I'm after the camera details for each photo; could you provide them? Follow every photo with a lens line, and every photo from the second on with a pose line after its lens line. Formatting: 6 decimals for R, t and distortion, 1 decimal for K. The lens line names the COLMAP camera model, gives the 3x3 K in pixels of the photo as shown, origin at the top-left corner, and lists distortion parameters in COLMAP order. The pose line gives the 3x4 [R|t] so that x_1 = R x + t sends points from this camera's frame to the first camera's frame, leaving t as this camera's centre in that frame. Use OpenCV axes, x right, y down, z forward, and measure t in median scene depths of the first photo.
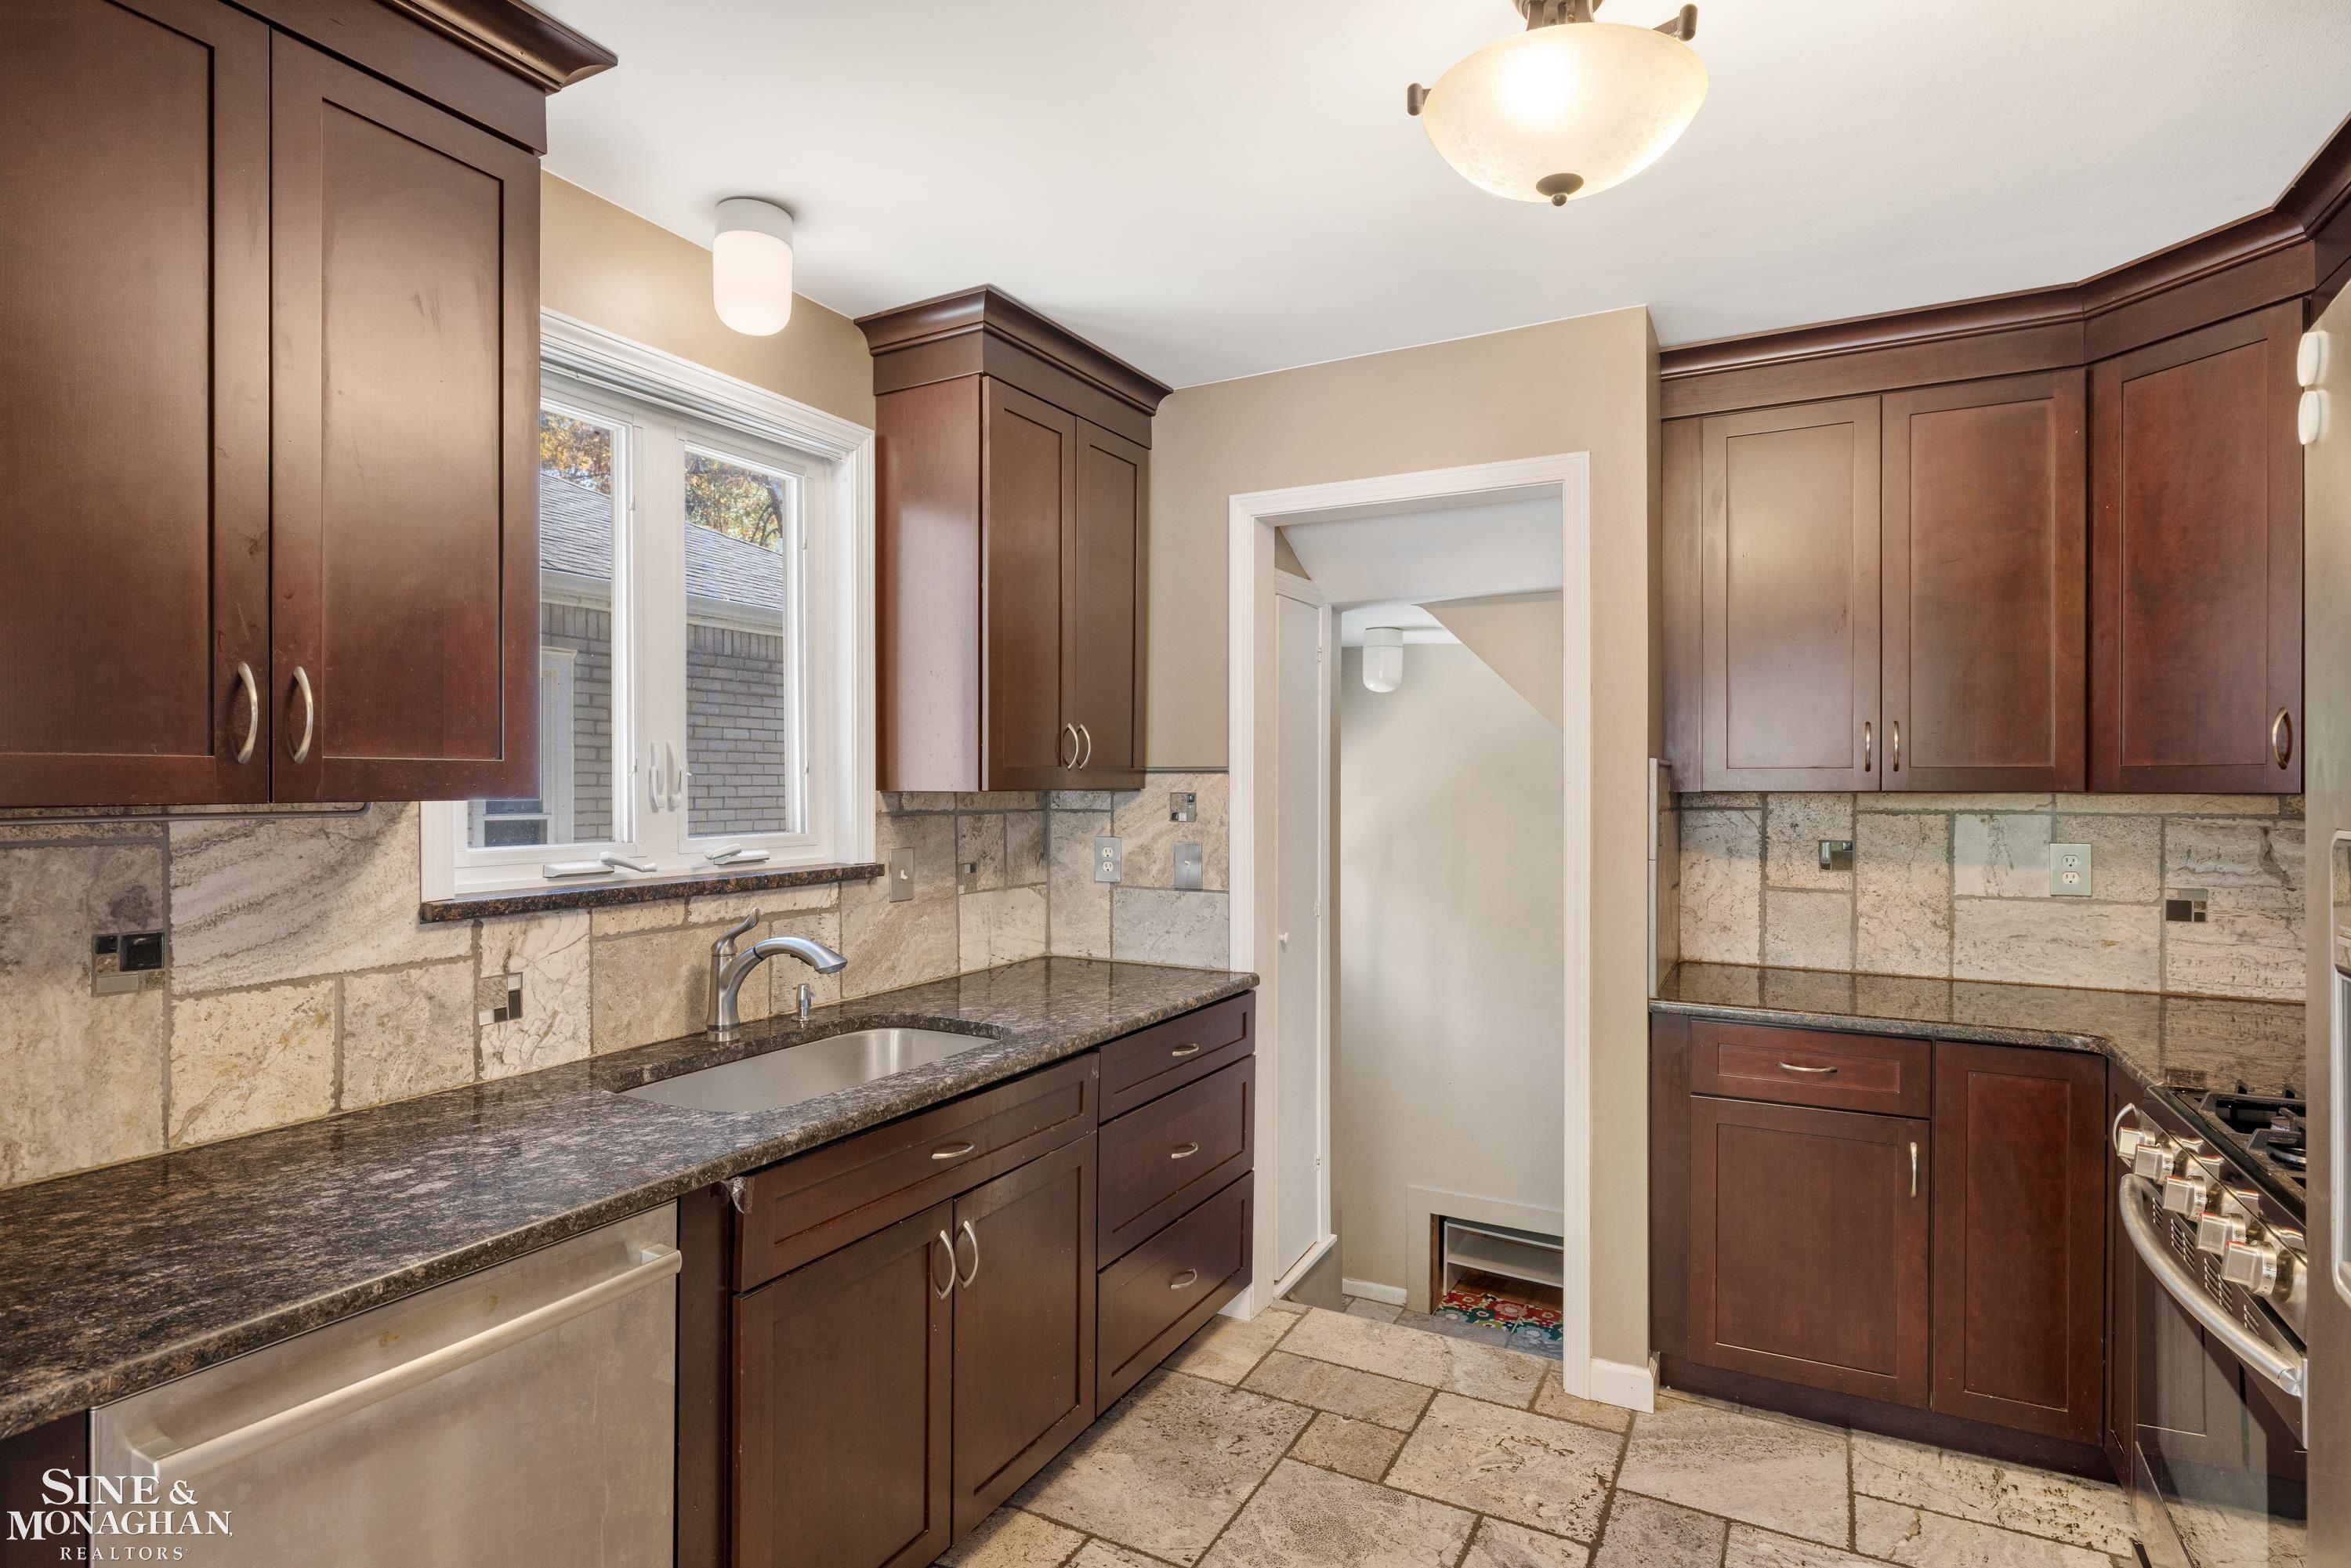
lens RADIAL K [[1209.8, 0, 1179.5], [0, 1209.8, 785.5], [0, 0, 1]] dist [-0.000582, -0.000233]
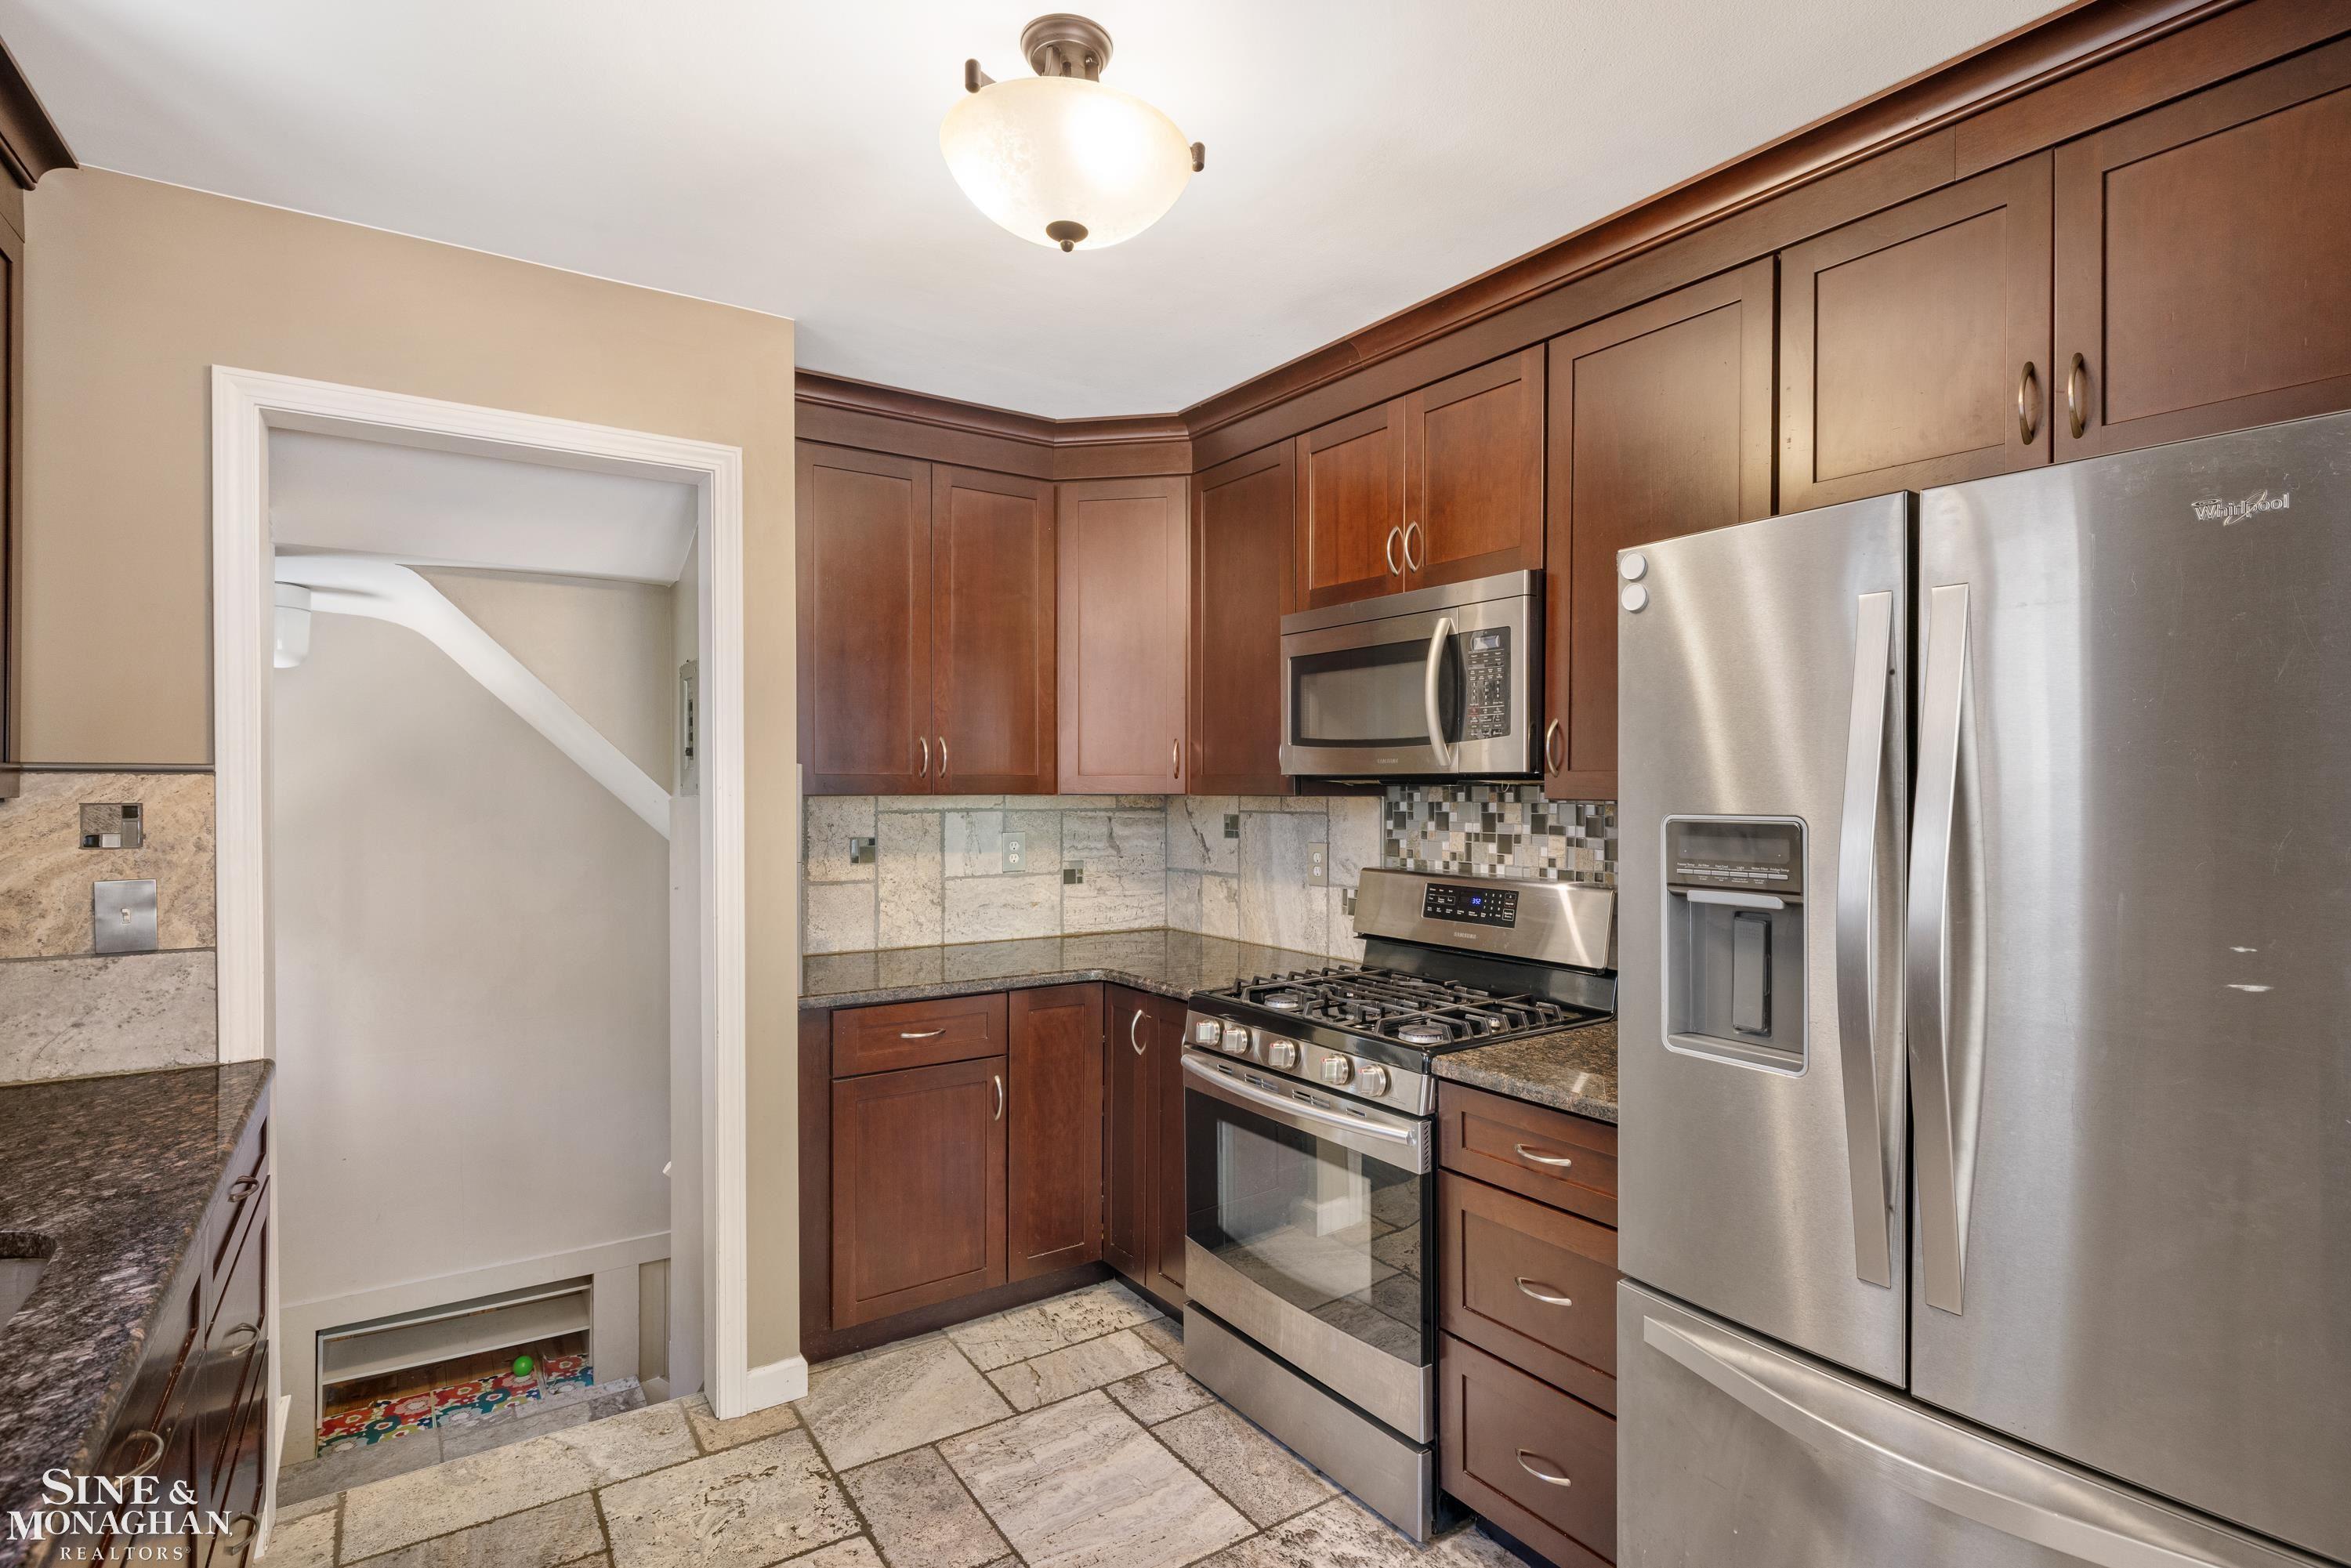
lens RADIAL K [[1146.1, 0, 1184.7], [0, 1146.1, 795.6], [0, 0, 1]] dist [-0.001887, 0.000491]
pose [[0.466962, -0.007231, 0.884248, -0.311817], [0.001071, 0.999970, 0.007612, -0.002538], [-0.884277, -0.002607, 0.466956, 0.247821]]
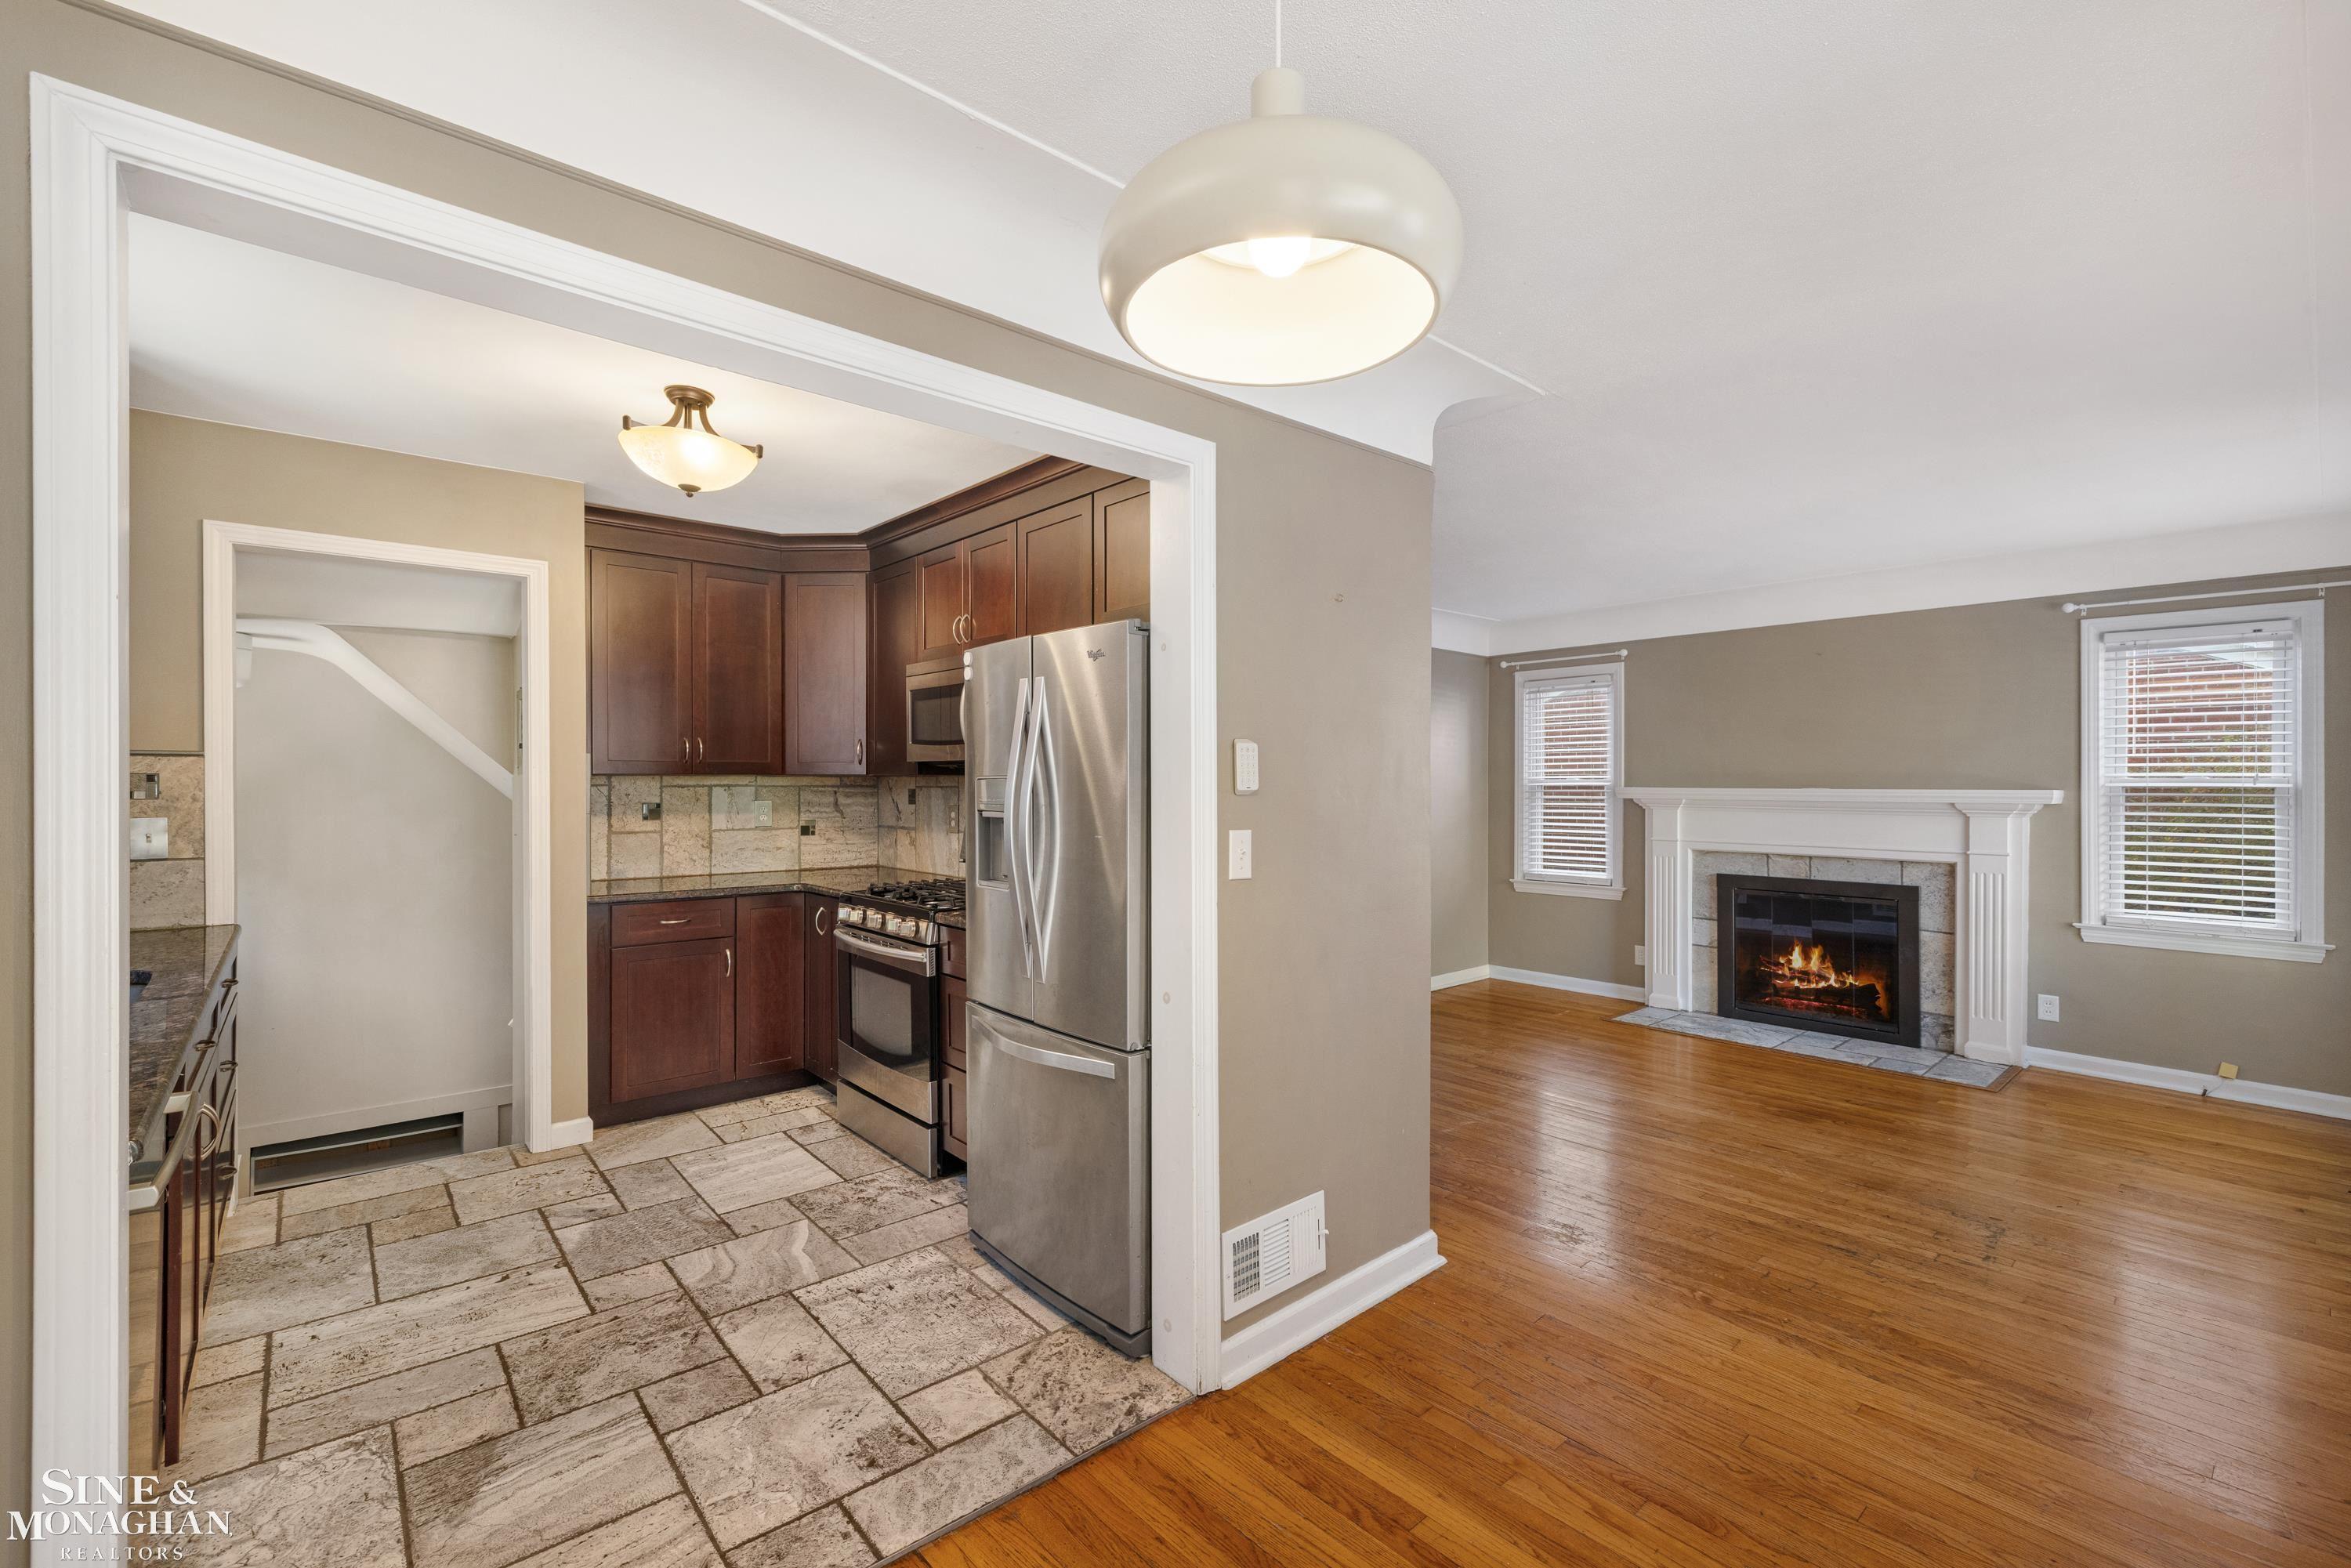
lens RADIAL K [[996.7, 0, 1175.5], [0, 996.7, 784.0], [0, 0, 1]] dist [0.002217, 0.000440]
pose [[0.359626, -0.003376, 0.933091, -0.595143], [0.000410, 0.999994, 0.003460, 0.015063], [-0.933097, -0.000862, 0.359625, -0.253250]]
